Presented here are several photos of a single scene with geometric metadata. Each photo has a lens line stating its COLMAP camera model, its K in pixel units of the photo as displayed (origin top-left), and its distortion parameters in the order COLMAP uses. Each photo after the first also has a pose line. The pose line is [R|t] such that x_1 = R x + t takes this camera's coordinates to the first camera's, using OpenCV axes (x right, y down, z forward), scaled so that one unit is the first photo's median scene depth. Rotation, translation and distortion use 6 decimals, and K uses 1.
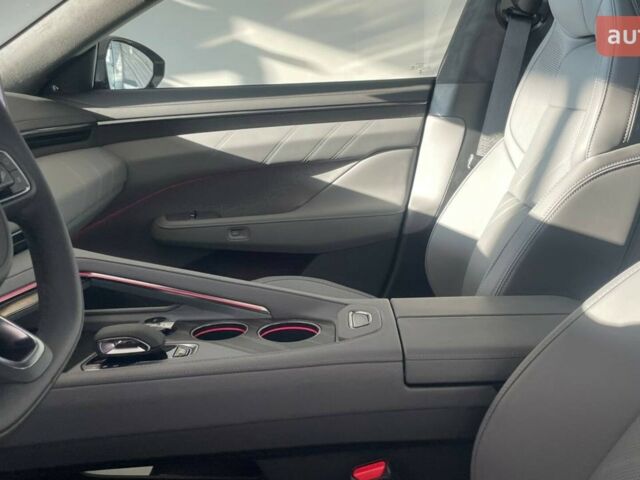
lens RADIAL K [[676.3, 0, 320.0], [0, 676.3, 240.0], [0, 0, 1]] dist [0.002277, -0.011403]
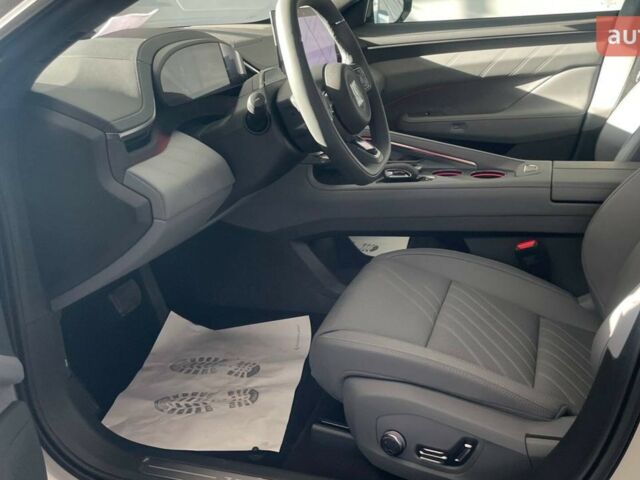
lens RADIAL K [[676.3, 0, 320.0], [0, 676.3, 240.0], [0, 0, 1]] dist [0.002277, -0.011403]
pose [[0.952638, 0.077774, -0.293993, 0.039164], [-0.041662, 0.991006, 0.127165, 0.057371], [0.301239, -0.108894, 0.947310, -0.463499]]
